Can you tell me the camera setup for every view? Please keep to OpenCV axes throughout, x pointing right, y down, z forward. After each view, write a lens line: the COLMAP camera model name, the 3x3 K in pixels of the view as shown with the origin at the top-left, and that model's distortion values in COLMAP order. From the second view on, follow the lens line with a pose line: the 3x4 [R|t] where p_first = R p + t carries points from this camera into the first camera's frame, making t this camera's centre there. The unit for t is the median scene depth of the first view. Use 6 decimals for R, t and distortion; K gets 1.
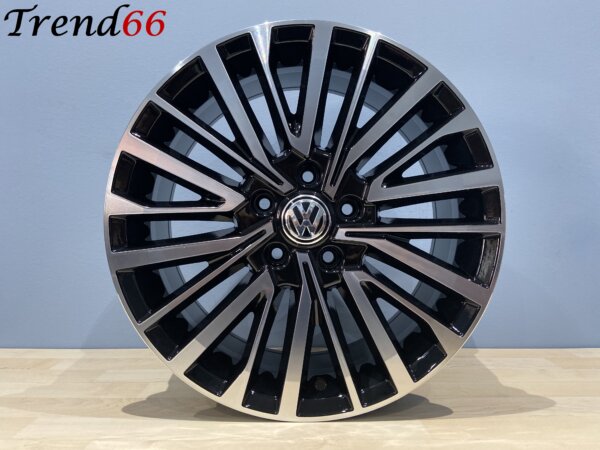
lens RADIAL K [[447.8, 0, 300.0], [0, 447.8, 225.0], [0, 0, 1]] dist [-0.002553, -0.001005]
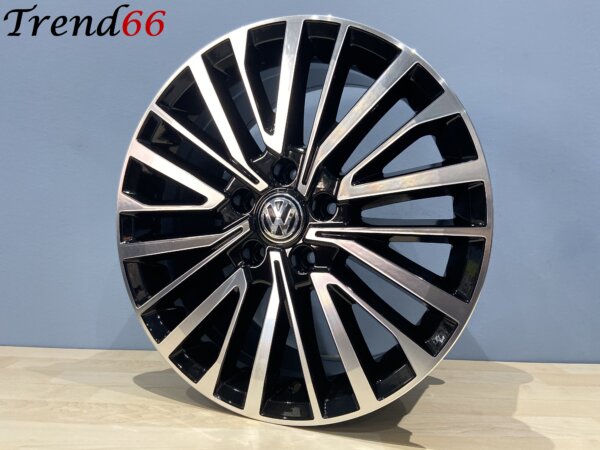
lens RADIAL K [[447.8, 0, 300.0], [0, 447.8, 225.0], [0, 0, 1]] dist [-0.002553, -0.001005]
pose [[0.919534, 0.017787, -0.392607, 0.449030], [-0.022750, 0.999709, -0.007993, 0.009754], [0.392351, 0.016282, 0.919672, 0.107579]]
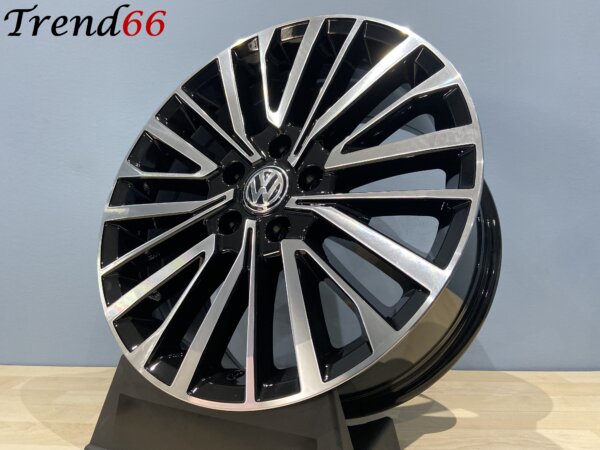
lens RADIAL K [[447.8, 0, 300.0], [0, 447.8, 225.0], [0, 0, 1]] dist [-0.002553, -0.001005]
pose [[0.867614, 0.043316, -0.495348, 0.558579], [-0.223188, 0.924132, -0.310108, 0.341595], [0.444334, 0.379610, 0.811458, 0.294816]]
